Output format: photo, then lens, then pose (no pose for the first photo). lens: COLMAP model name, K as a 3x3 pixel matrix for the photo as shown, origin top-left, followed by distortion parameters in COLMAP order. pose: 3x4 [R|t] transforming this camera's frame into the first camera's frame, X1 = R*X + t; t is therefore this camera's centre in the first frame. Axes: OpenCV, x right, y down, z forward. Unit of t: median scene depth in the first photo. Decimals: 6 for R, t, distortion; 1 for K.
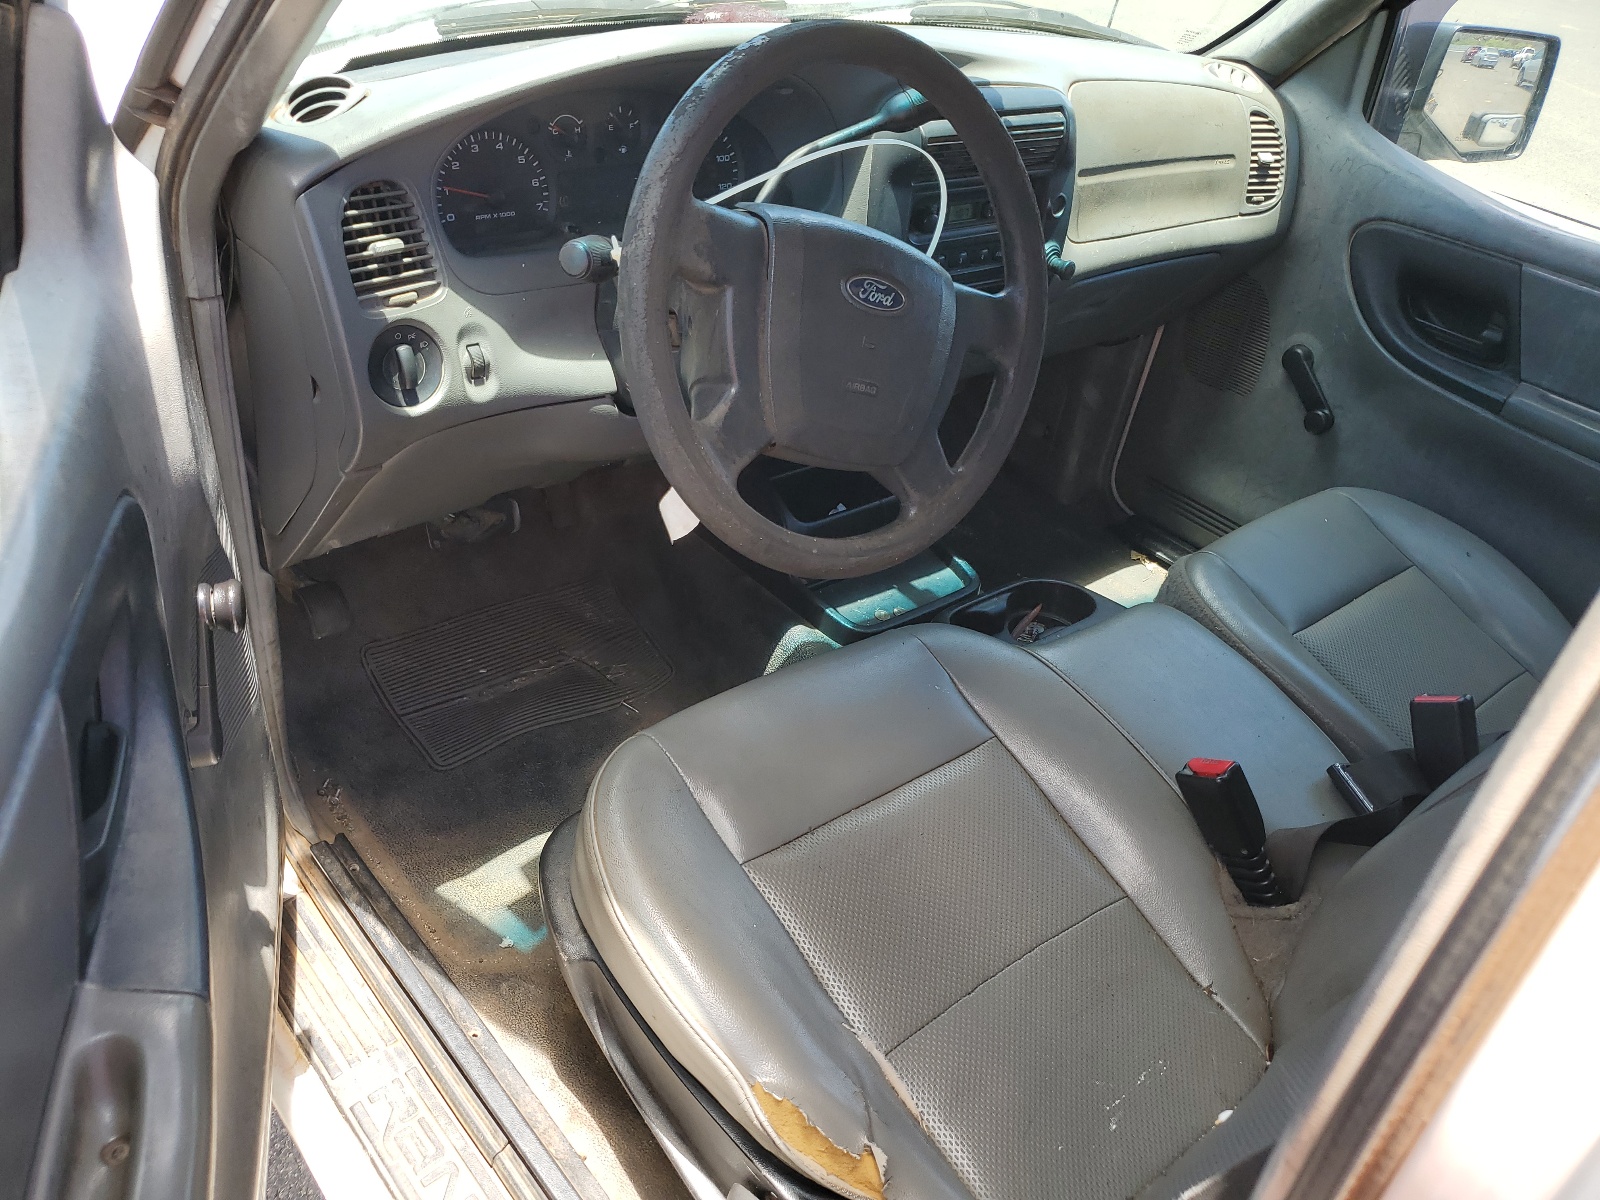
lens RADIAL K [[1212.6, 0, 800.2], [0, 1212.6, 555.8], [0, 0, 1]] dist [0.037235, 0.003862]
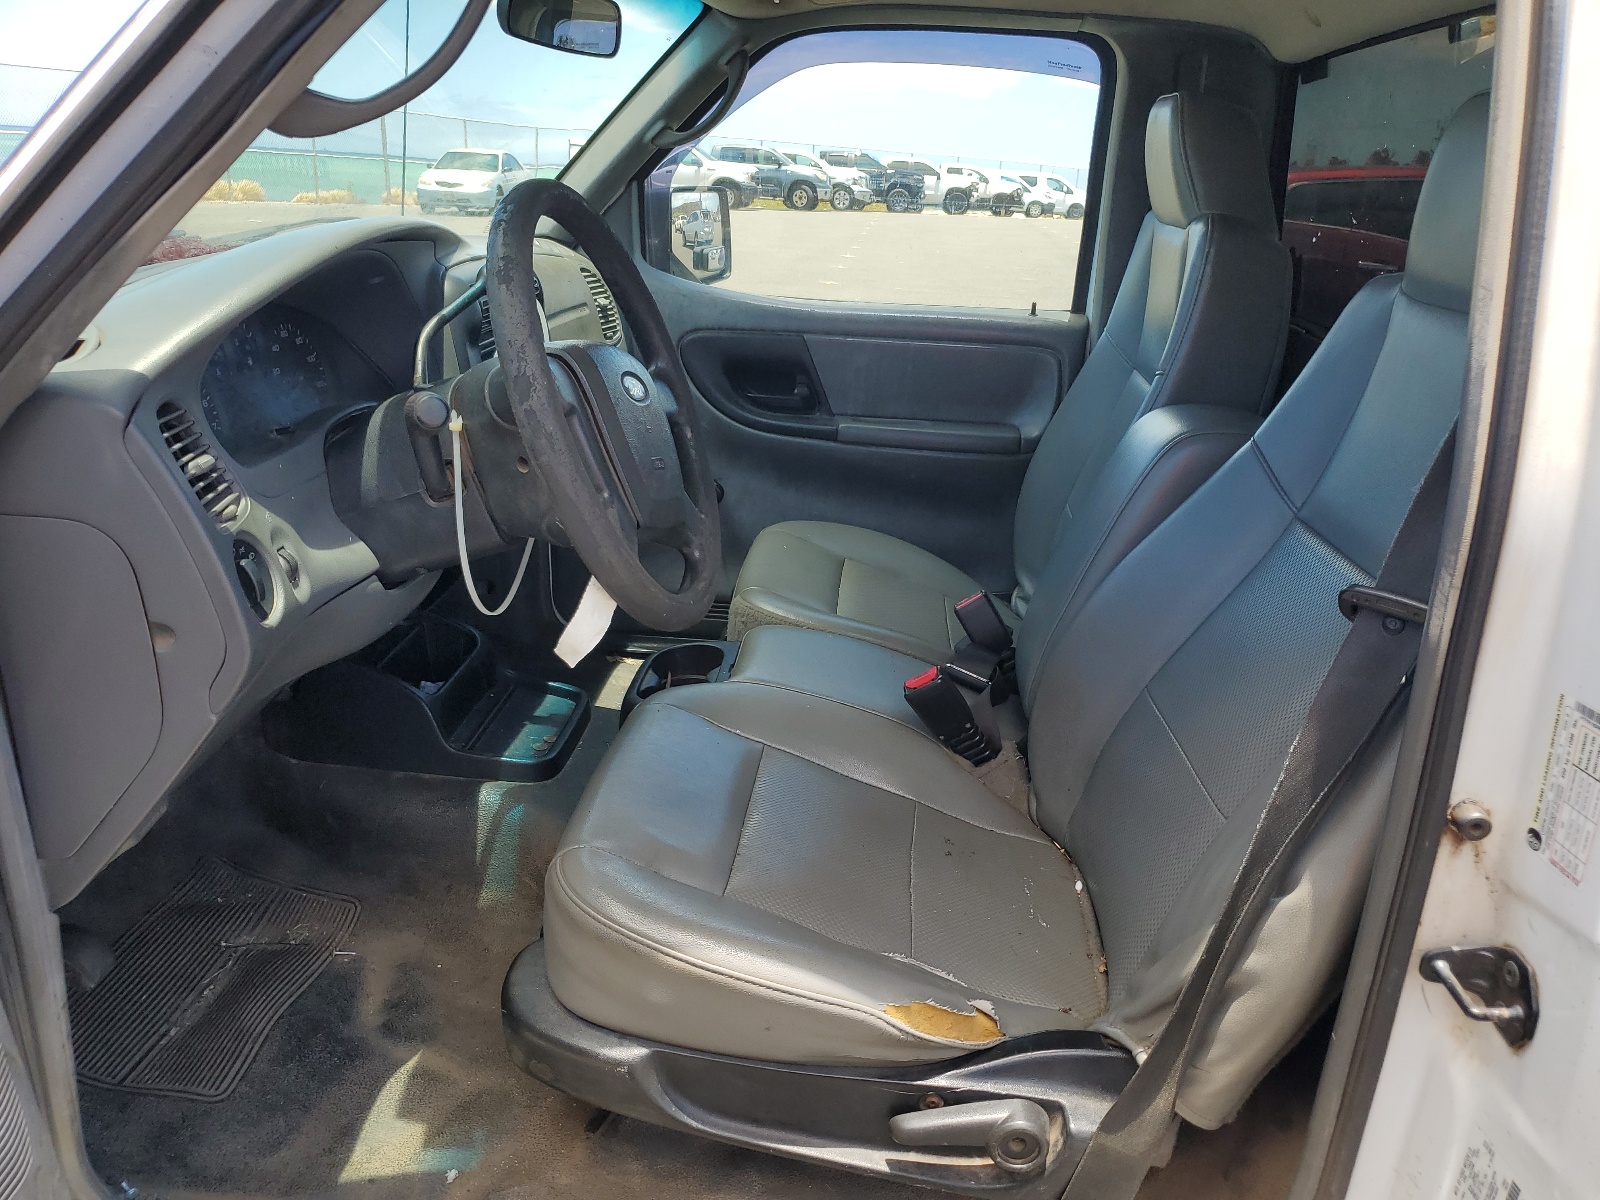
lens RADIAL K [[1277.2, 0, 761.1], [0, 1277.2, 601.8], [0, 0, 1]] dist [0.016466, 0.009509]
pose [[0.712926, -0.322646, 0.622604, -0.526439], [0.418308, 0.908267, -0.008310, 0.028714], [-0.562810, 0.266364, 0.782493, -0.004457]]
